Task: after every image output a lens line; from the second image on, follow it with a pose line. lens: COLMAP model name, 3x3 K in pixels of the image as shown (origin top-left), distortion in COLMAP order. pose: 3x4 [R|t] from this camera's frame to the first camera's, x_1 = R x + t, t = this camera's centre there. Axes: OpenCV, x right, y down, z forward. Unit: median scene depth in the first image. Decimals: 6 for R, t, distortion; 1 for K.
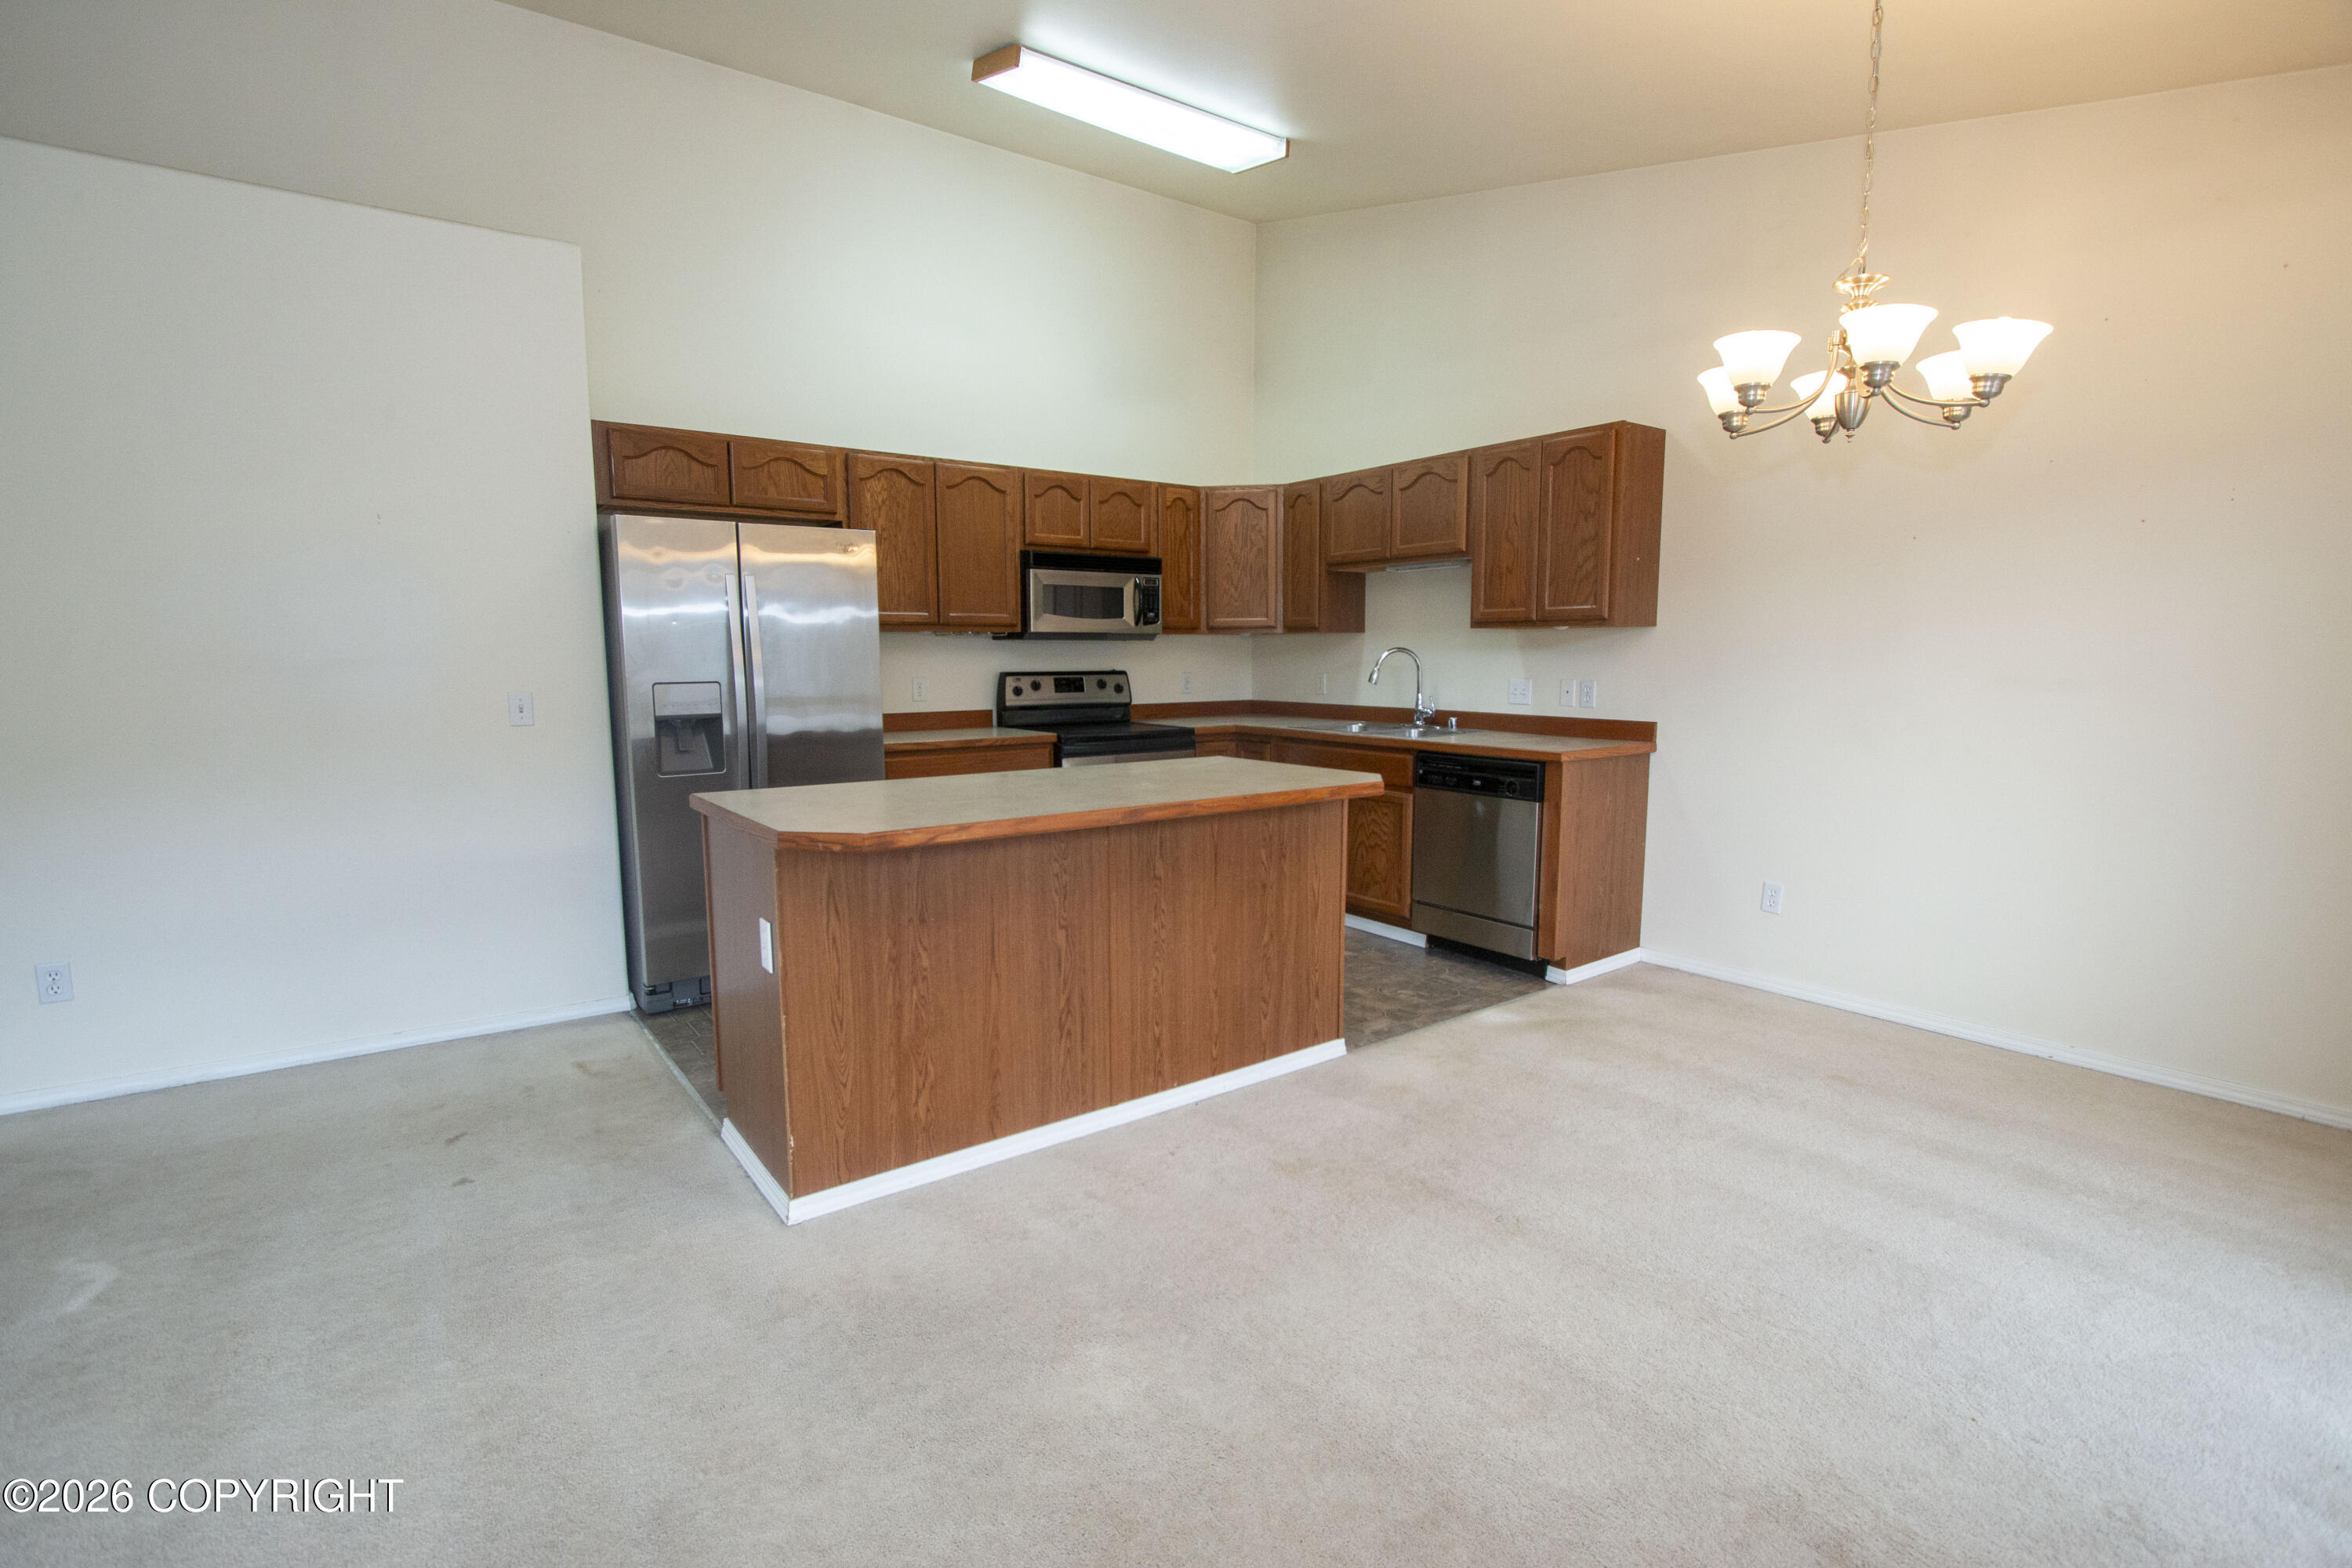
lens RADIAL K [[1079.3, 0, 1167.4], [0, 1079.3, 791.7], [0, 0, 1]] dist [-0.016116, 0.000720]
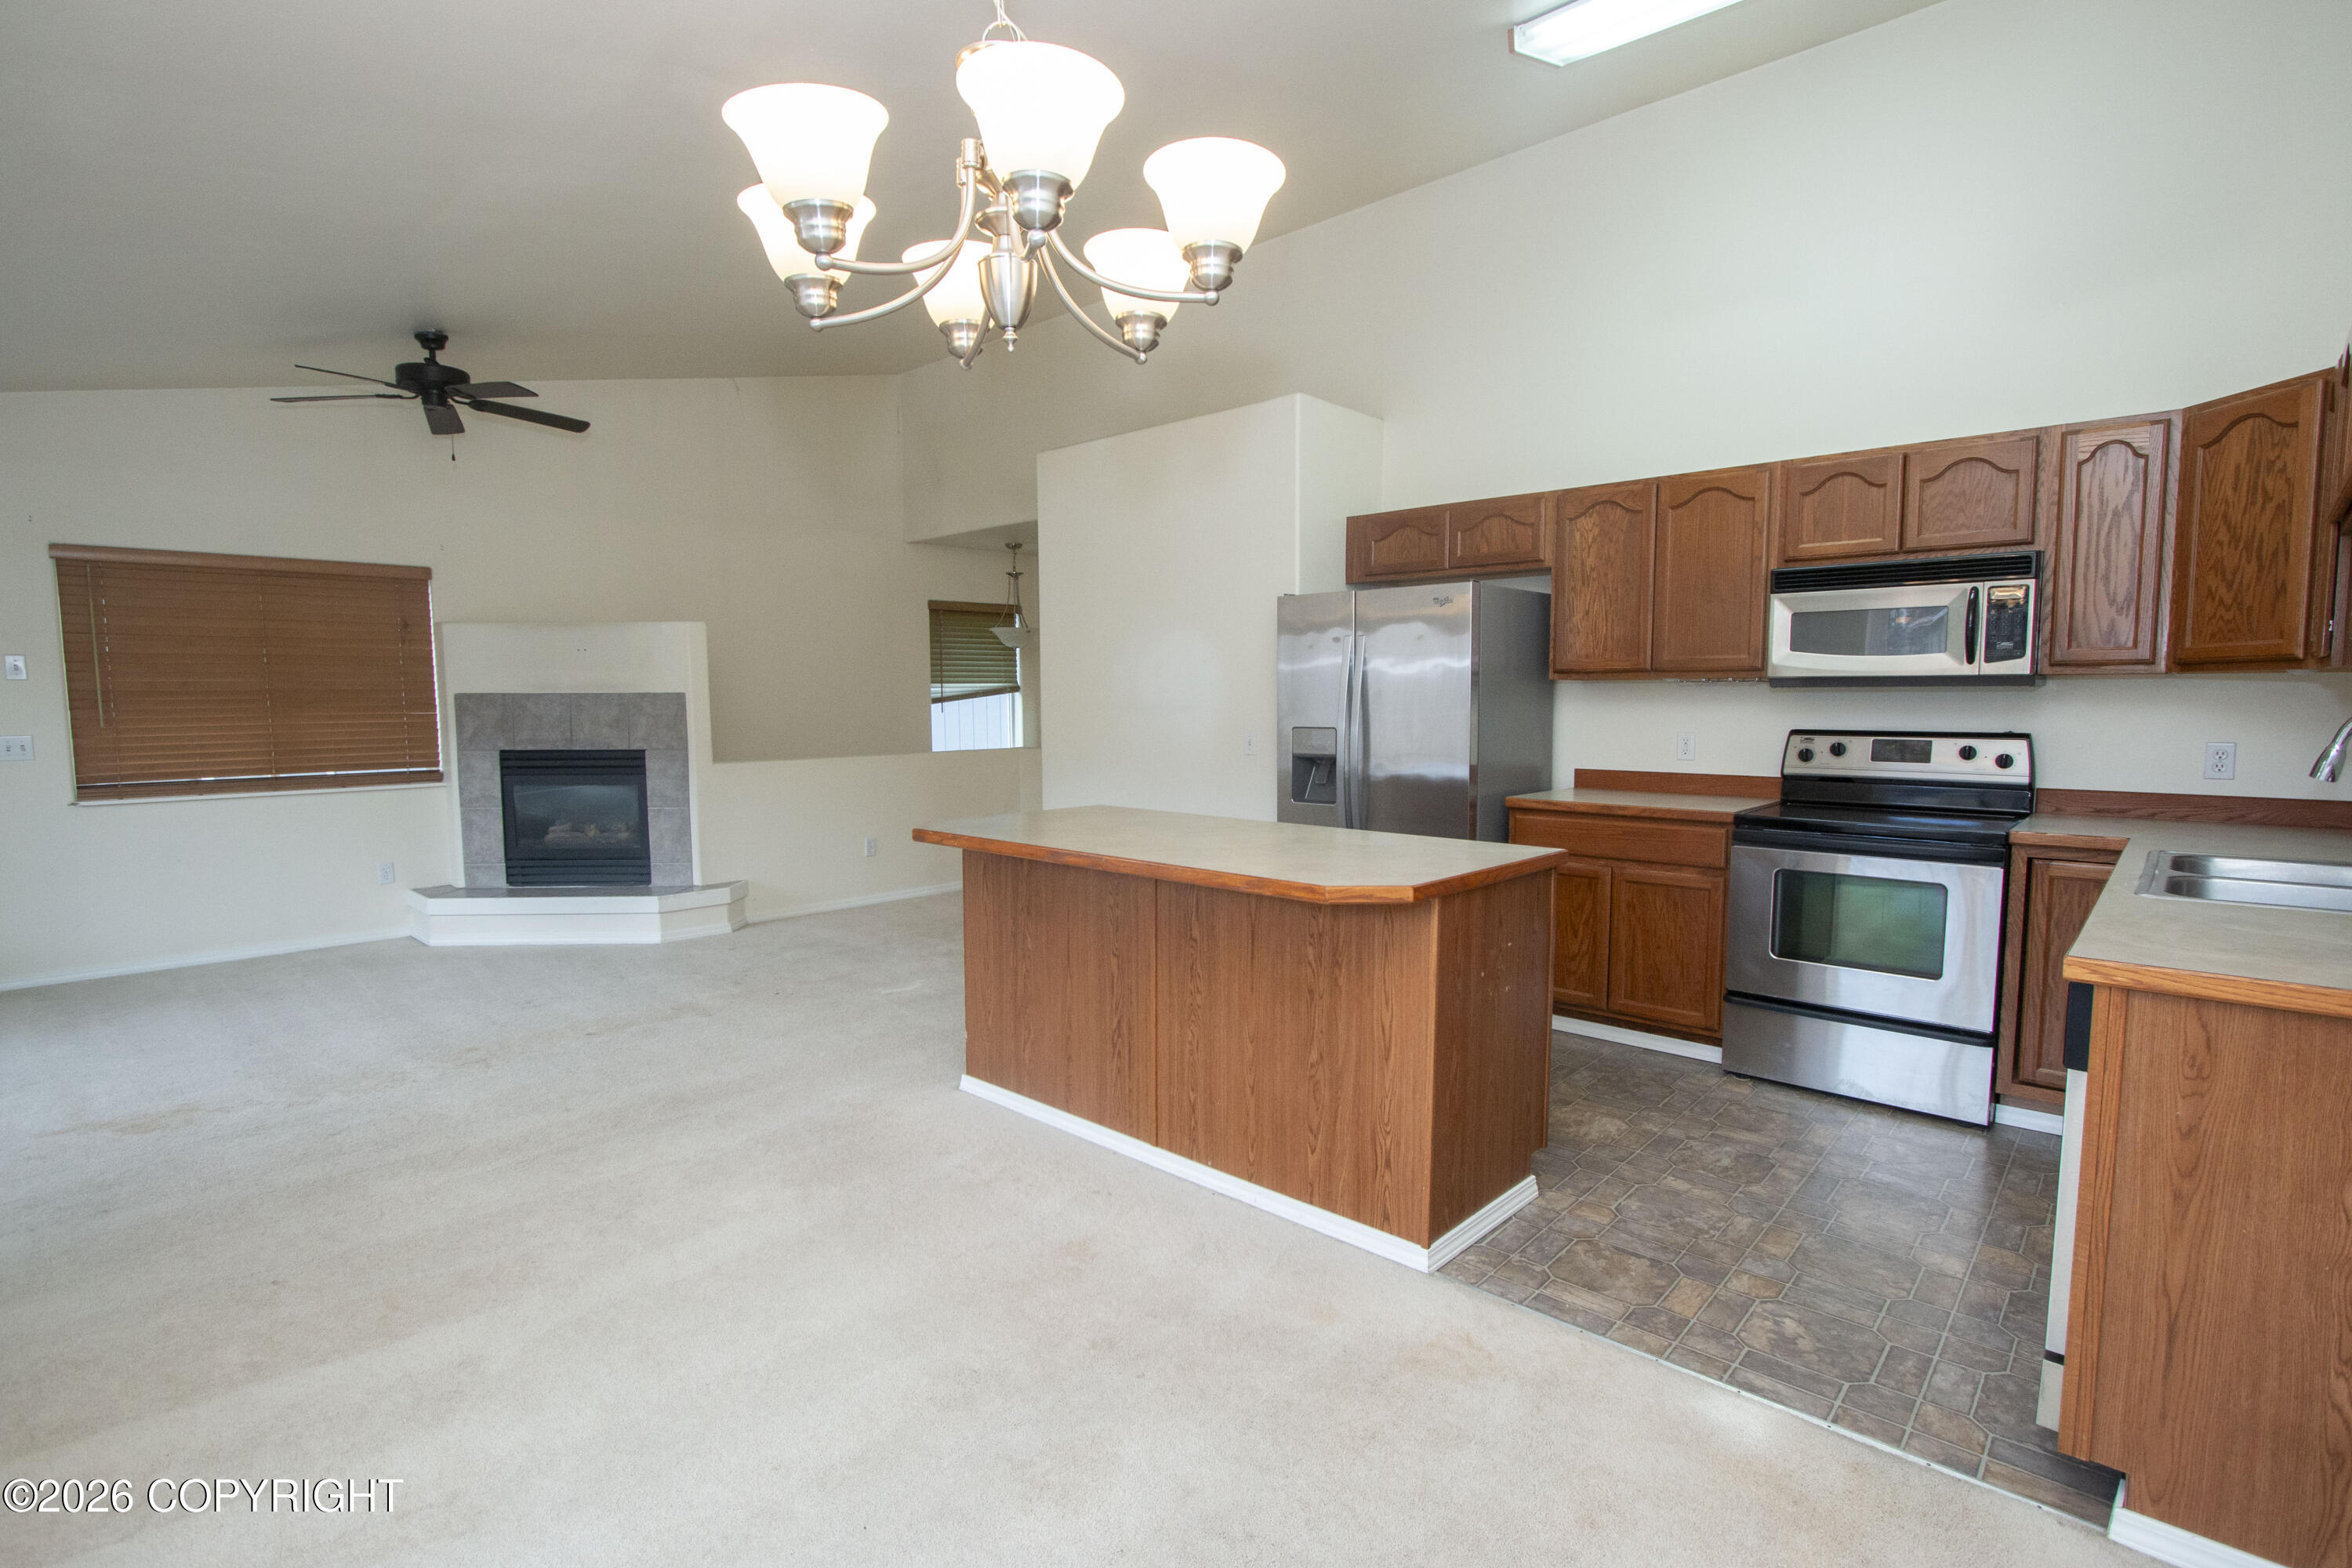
lens RADIAL K [[1110.3, 0, 1168.7], [0, 1110.3, 795.4], [0, 0, 1]] dist [-0.014415, 0.001380]
pose [[0.187806, 0.089858, -0.978087, 0.650721], [-0.122973, 0.990122, 0.067351, -0.077413], [0.974478, 0.107629, 0.197001, 0.520044]]
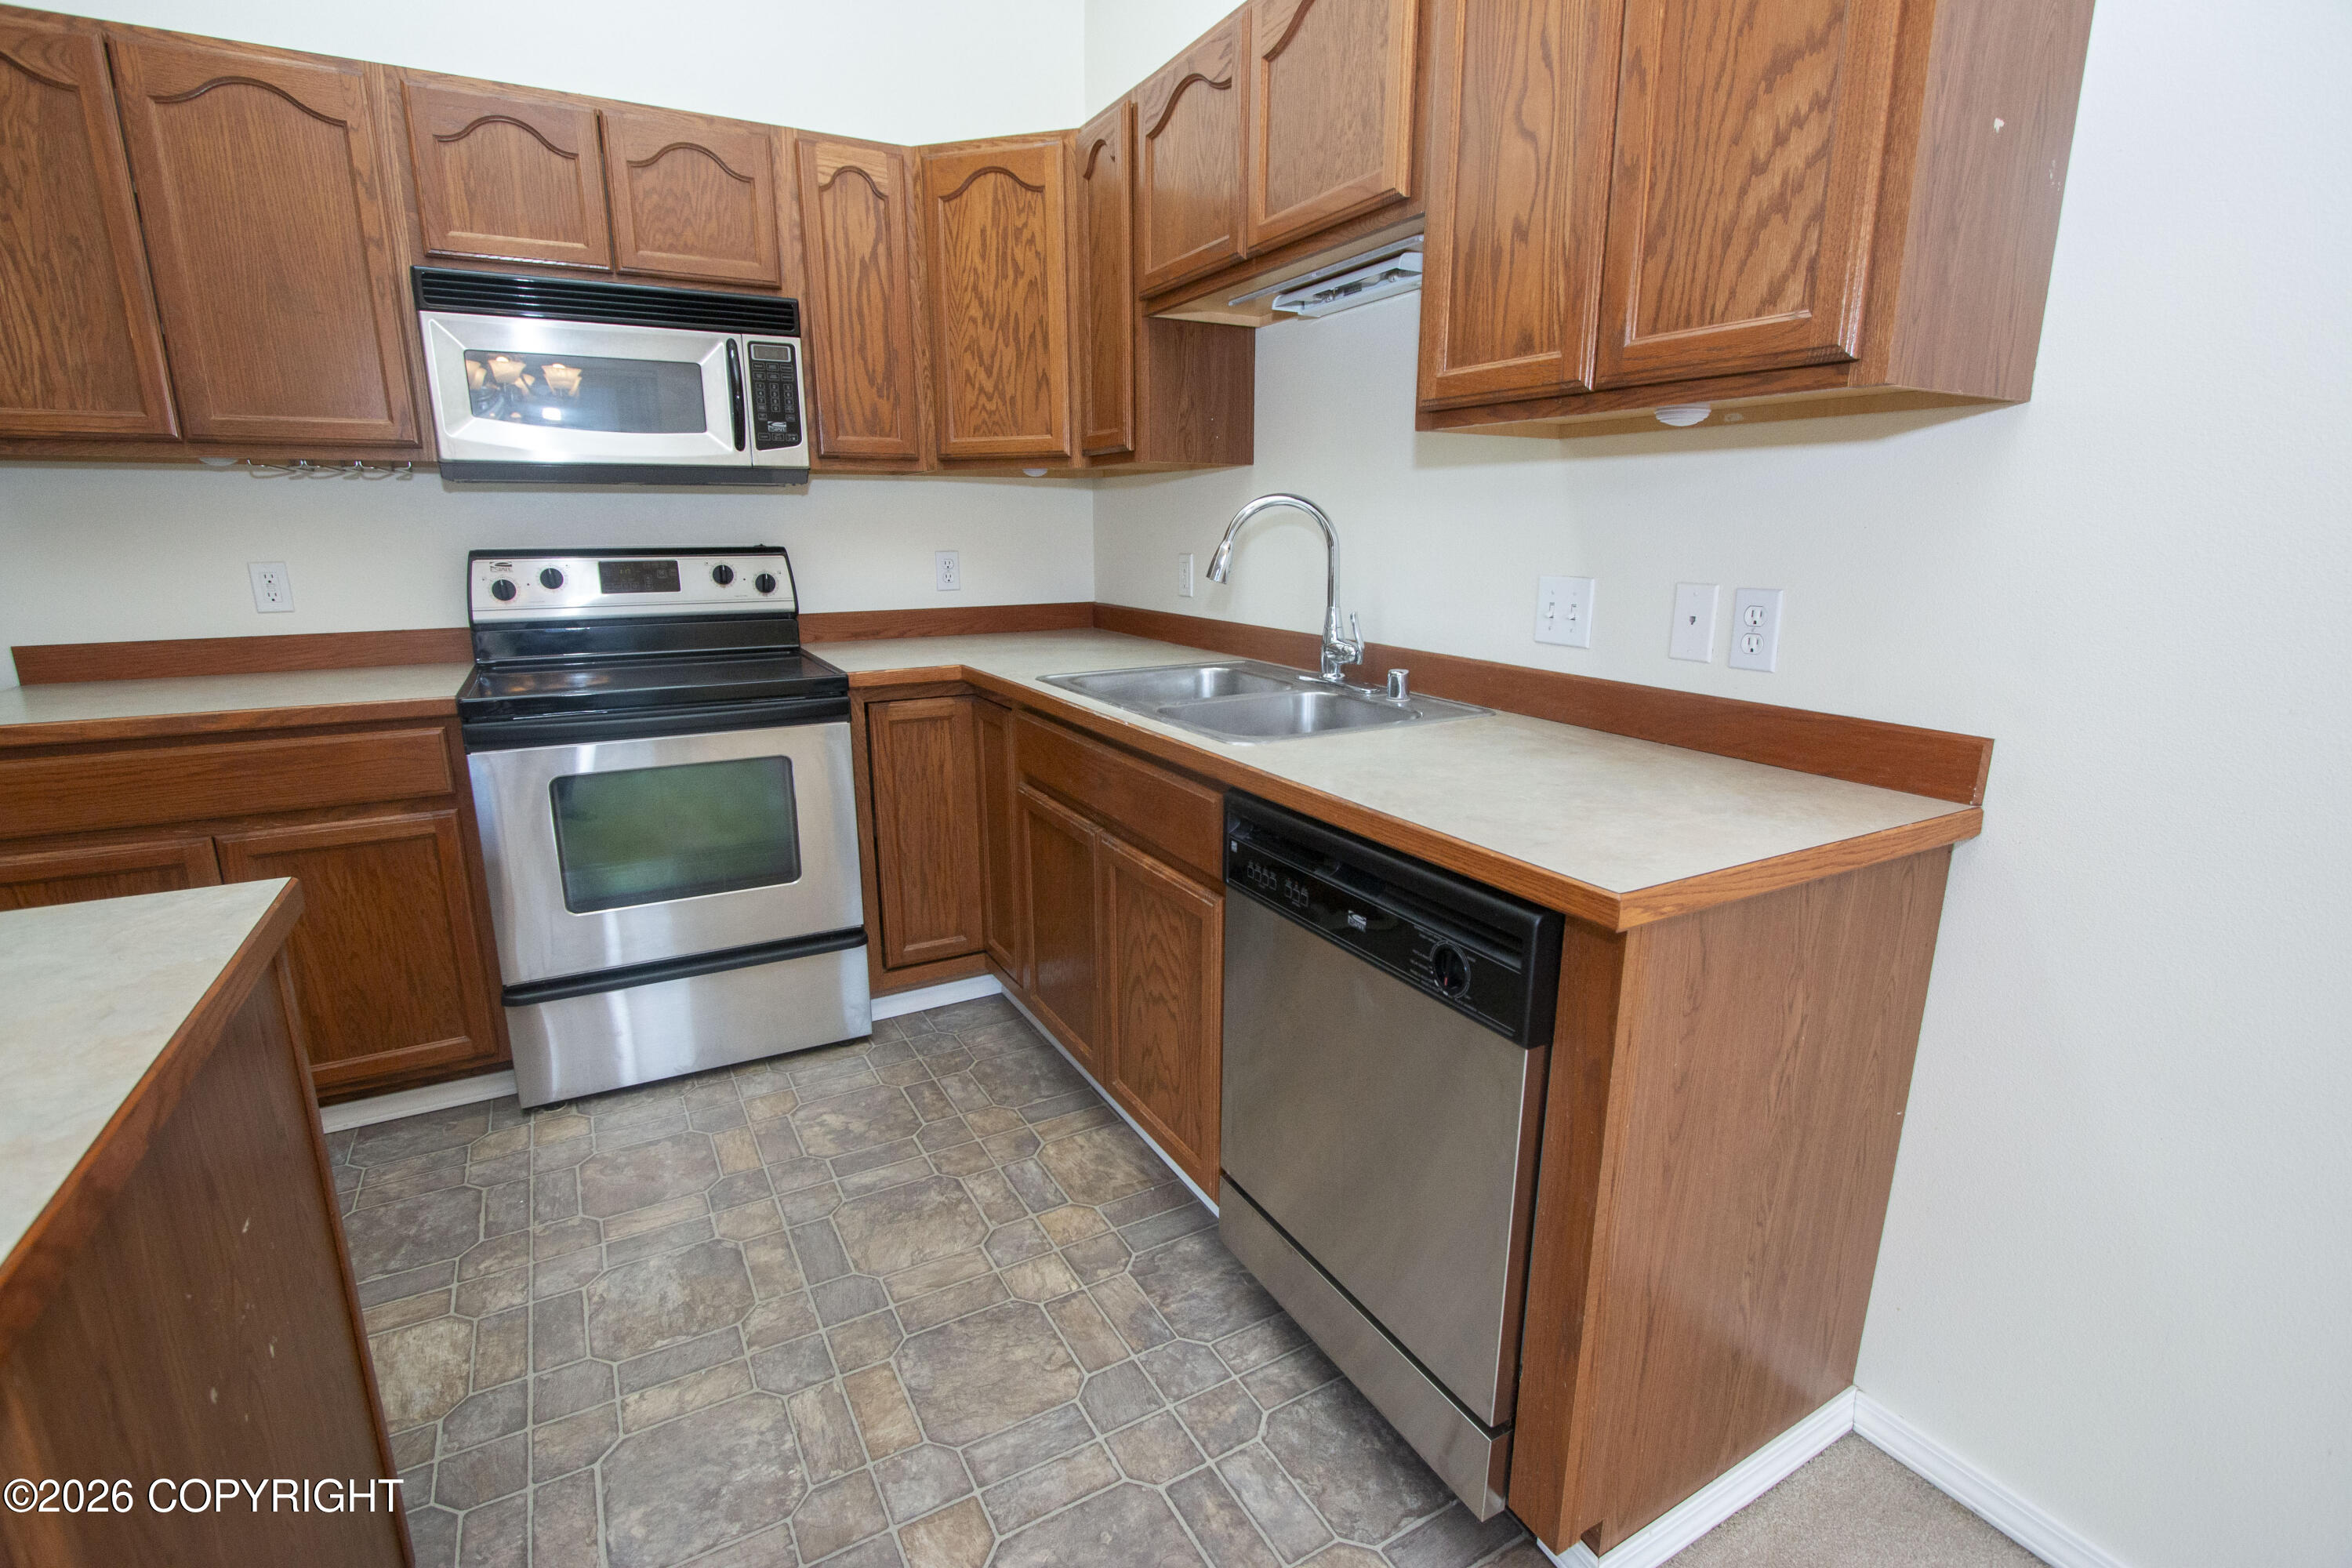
lens RADIAL K [[1079.3, 0, 1167.4], [0, 1079.3, 791.7], [0, 0, 1]] dist [-0.016116, 0.000720]
pose [[0.992404, 0.033229, -0.118446, 0.265253], [-0.019540, 0.993183, 0.114912, -0.079549], [0.121457, -0.111725, 0.986289, 0.679850]]
